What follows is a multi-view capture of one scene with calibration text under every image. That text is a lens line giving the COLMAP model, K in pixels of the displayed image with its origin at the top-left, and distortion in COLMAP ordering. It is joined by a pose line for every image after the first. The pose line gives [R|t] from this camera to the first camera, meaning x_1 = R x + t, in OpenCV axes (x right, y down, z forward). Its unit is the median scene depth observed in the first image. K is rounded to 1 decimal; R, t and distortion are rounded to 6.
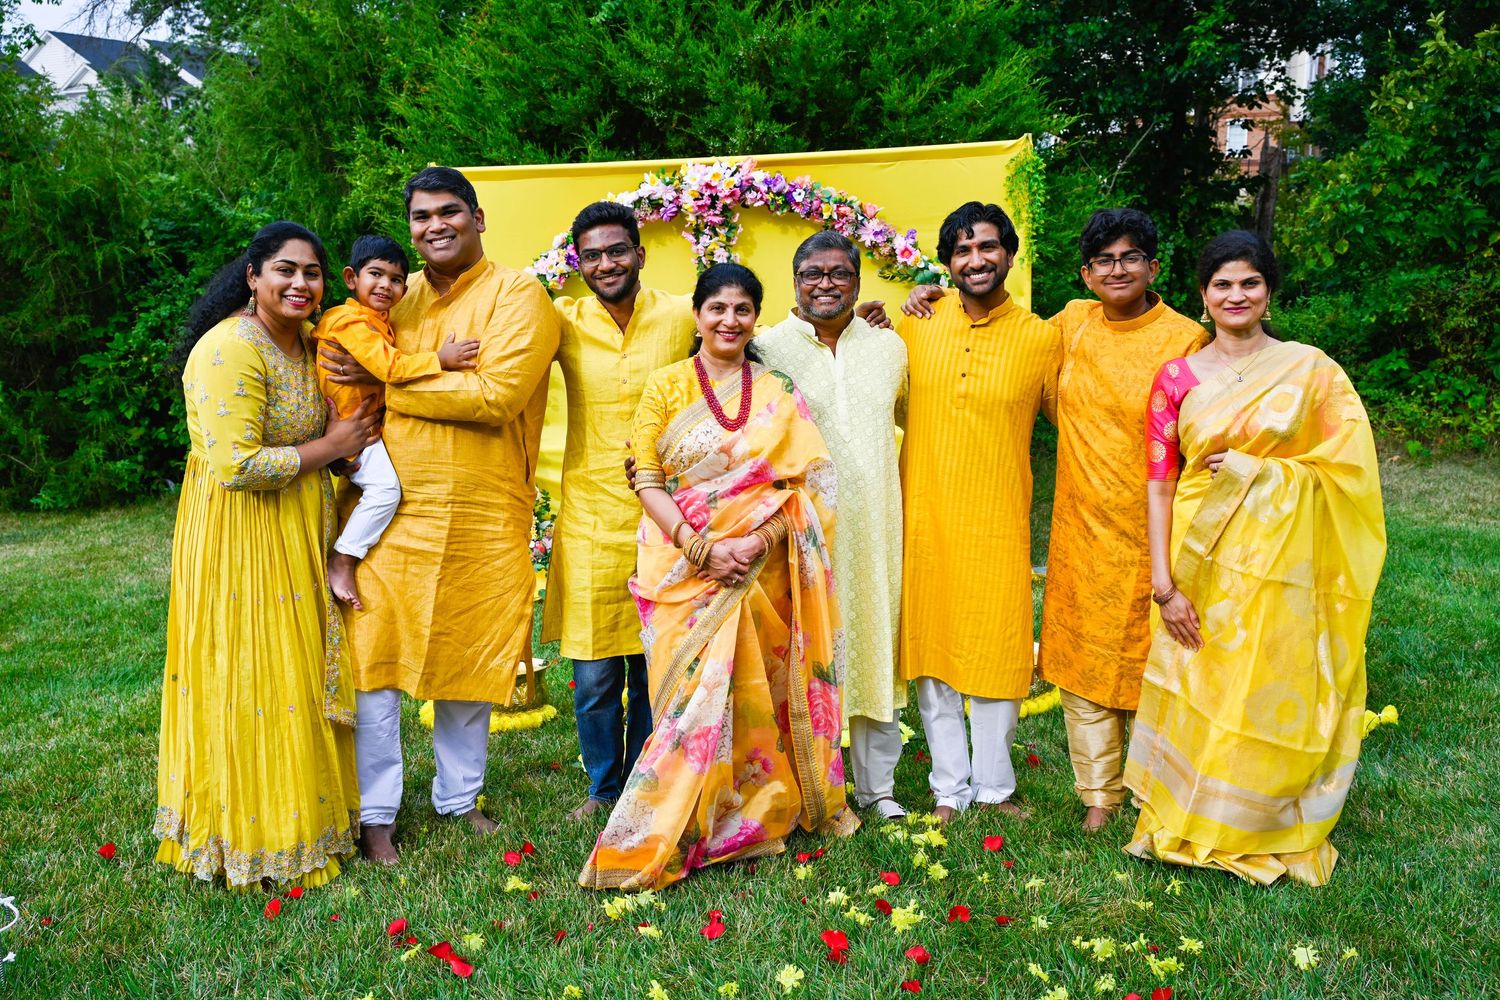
lens RADIAL K [[1346.8, 0, 750.0], [0, 1346.8, 500.0], [0, 0, 1]] dist [0.005122, 0.007459]
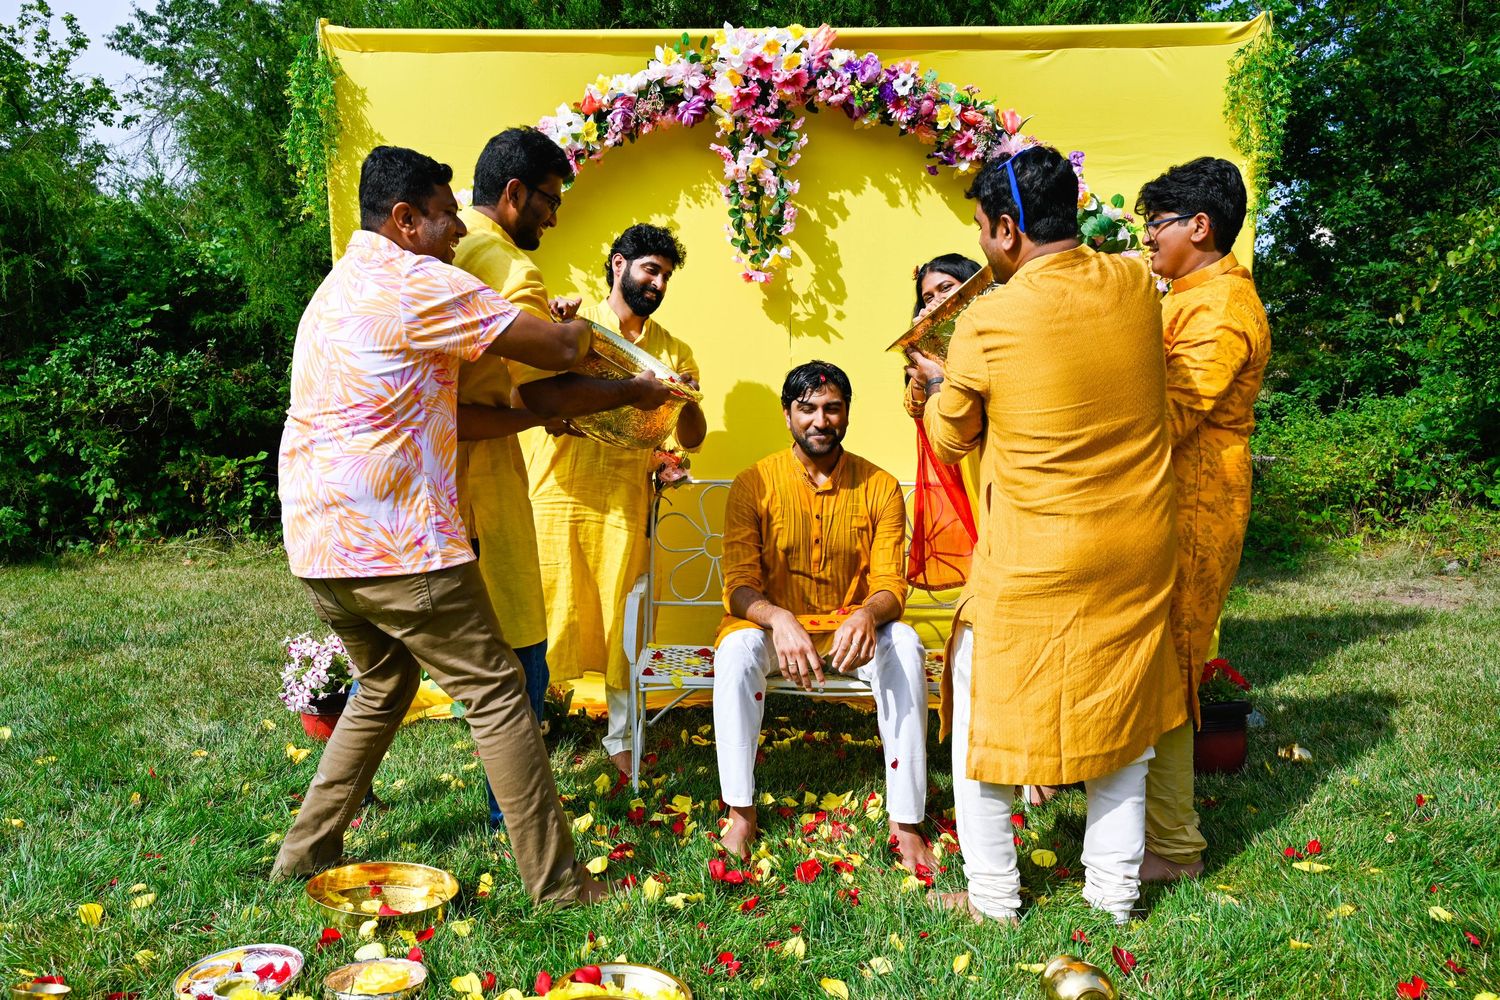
lens RADIAL K [[1039.8, 0, 750.0], [0, 1039.8, 500.0], [0, 0, 1]] dist [0.023315, -0.004450]
pose [[0.998405, 0.043435, 0.036078, -0.043136], [-0.039976, 0.994992, -0.091610, 0.011977], [-0.039876, 0.090022, 0.995141, 0.533680]]
